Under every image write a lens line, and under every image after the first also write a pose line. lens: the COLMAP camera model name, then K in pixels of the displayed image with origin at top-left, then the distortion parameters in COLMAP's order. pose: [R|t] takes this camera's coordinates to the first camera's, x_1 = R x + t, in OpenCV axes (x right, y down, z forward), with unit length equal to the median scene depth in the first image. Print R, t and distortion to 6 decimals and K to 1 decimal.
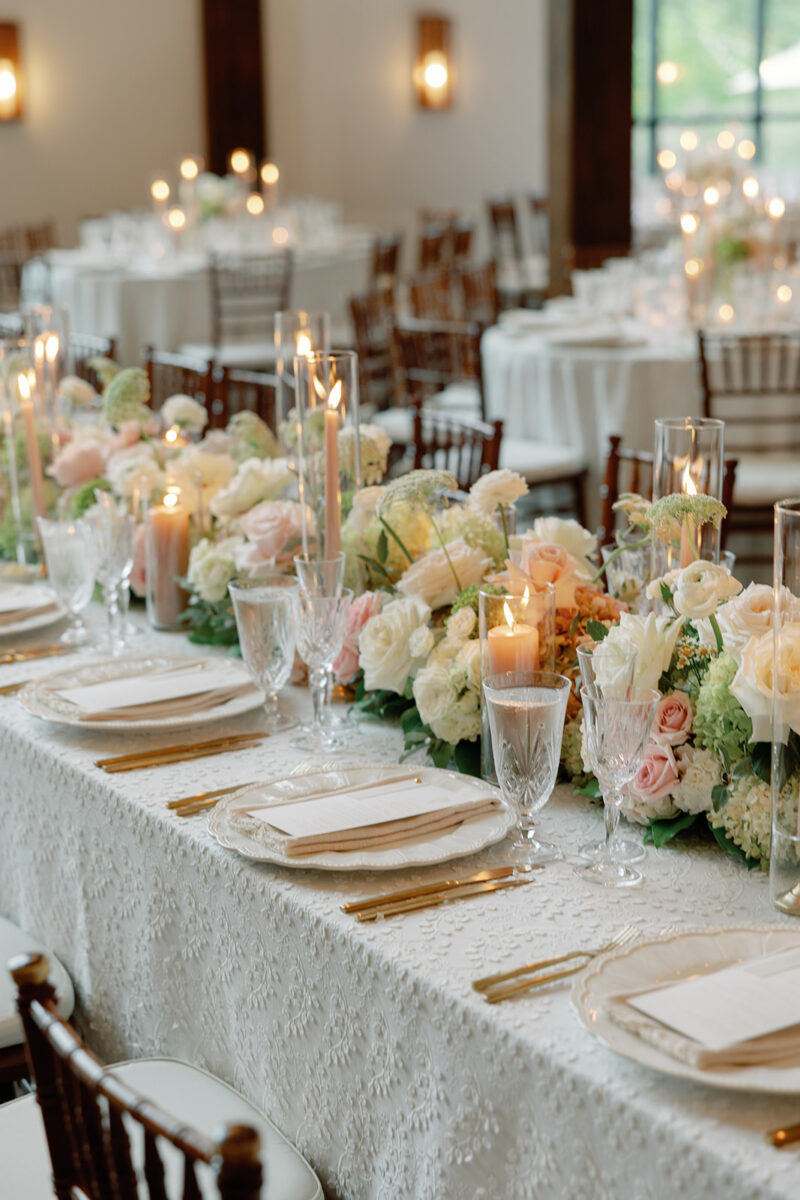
lens RADIAL K [[2288.1, 0, 400.0], [0, 2288.1, 600.0], [0, 0, 1]] dist [0.581044, 0.021801]
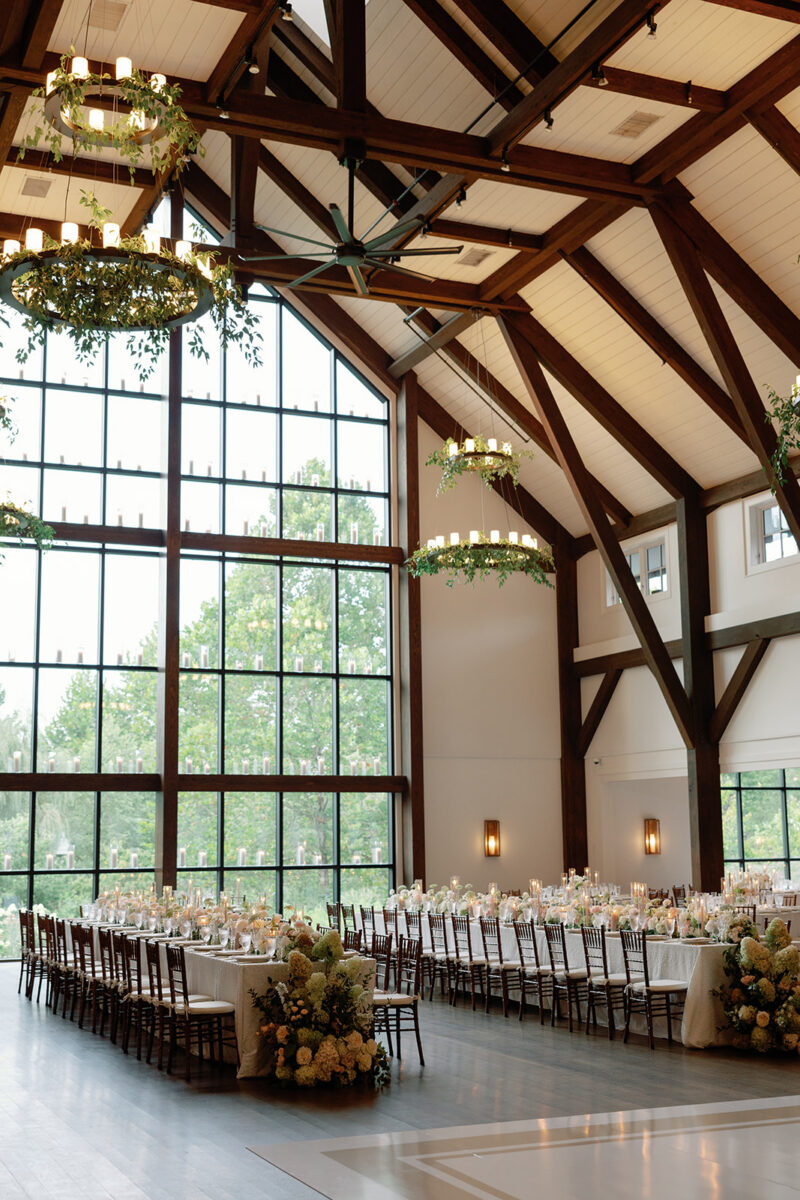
lens RADIAL K [[1500.1, 0, 400.0], [0, 1500.1, 600.0], [0, 0, 1]] dist [-0.003356, -0.001820]
pose [[0.989087, -0.021794, -0.145713, -0.017861], [-0.033119, 0.930801, -0.364023, 0.185024], [0.143564, 0.364876, 0.919921, -0.863648]]
